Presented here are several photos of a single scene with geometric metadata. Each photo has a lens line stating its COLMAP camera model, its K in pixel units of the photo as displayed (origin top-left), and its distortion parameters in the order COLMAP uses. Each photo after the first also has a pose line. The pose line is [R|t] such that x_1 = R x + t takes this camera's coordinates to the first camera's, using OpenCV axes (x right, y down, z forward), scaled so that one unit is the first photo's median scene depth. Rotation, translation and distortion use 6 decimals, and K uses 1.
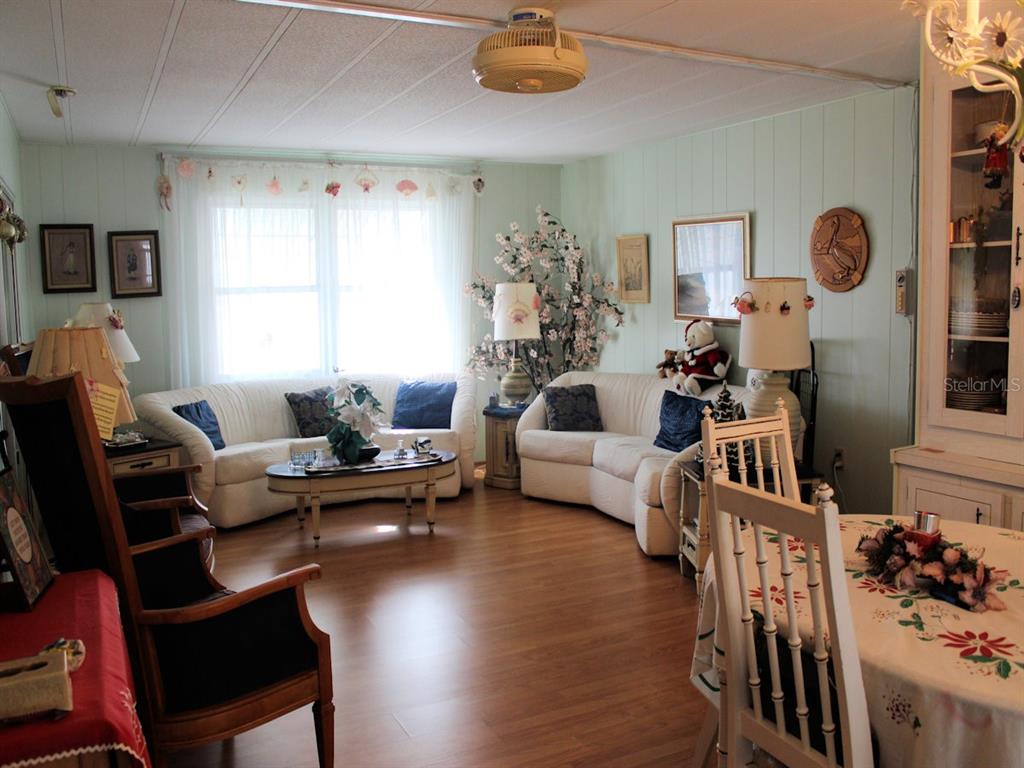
lens RADIAL K [[850.6, 0, 511.1], [0, 850.6, 396.7], [0, 0, 1]] dist [-0.170958, 0.115242]
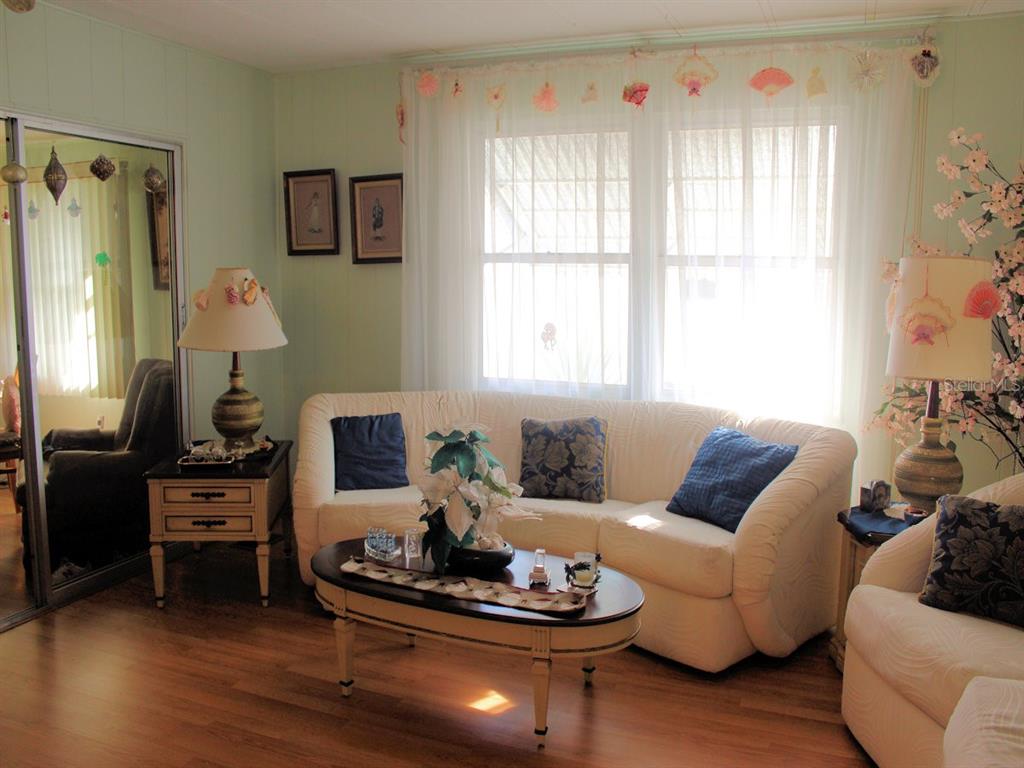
lens RADIAL K [[833.9, 0, 512.0], [0, 833.9, 384.0], [0, 0, 1]] dist [-0.178915, 0.138401]
pose [[0.661288, 0.123990, -0.739814, 0.186412], [-0.113020, 0.991455, 0.065140, -0.068517], [0.741569, 0.040537, 0.669651, 0.543819]]
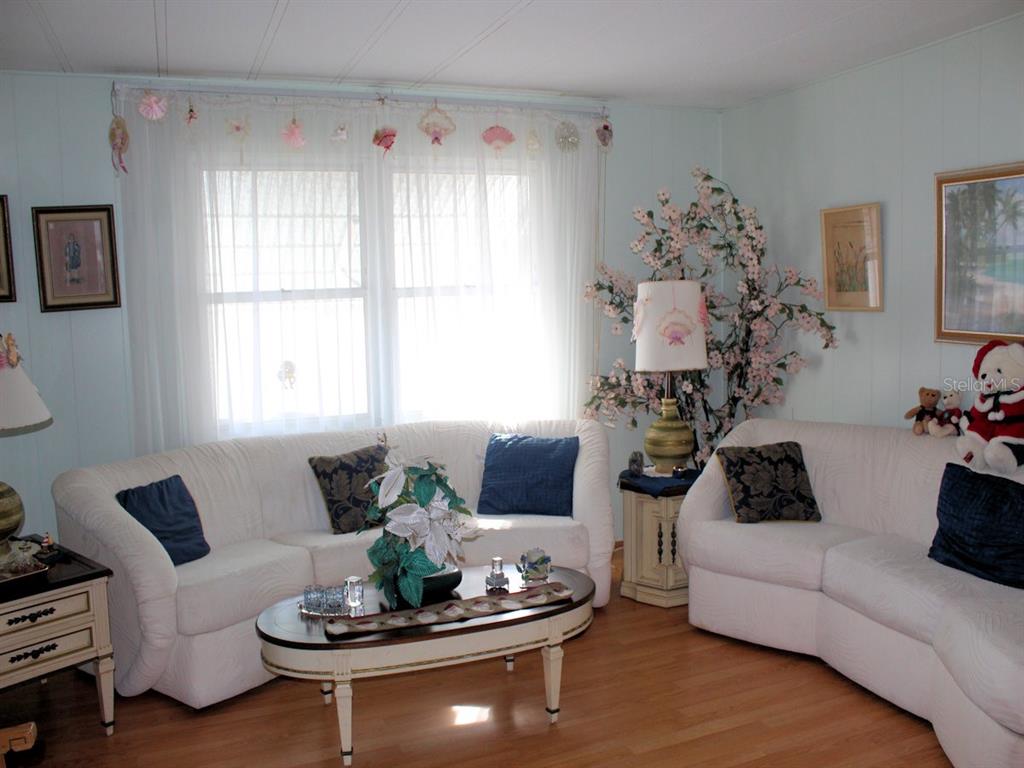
lens RADIAL K [[833.9, 0, 512.0], [0, 833.9, 384.0], [0, 0, 1]] dist [-0.178915, 0.138401]
pose [[0.996564, -0.004013, -0.082728, -0.062904], [0.002760, 0.999880, -0.015251, -0.048337], [0.082779, 0.014970, 0.996455, 0.377371]]
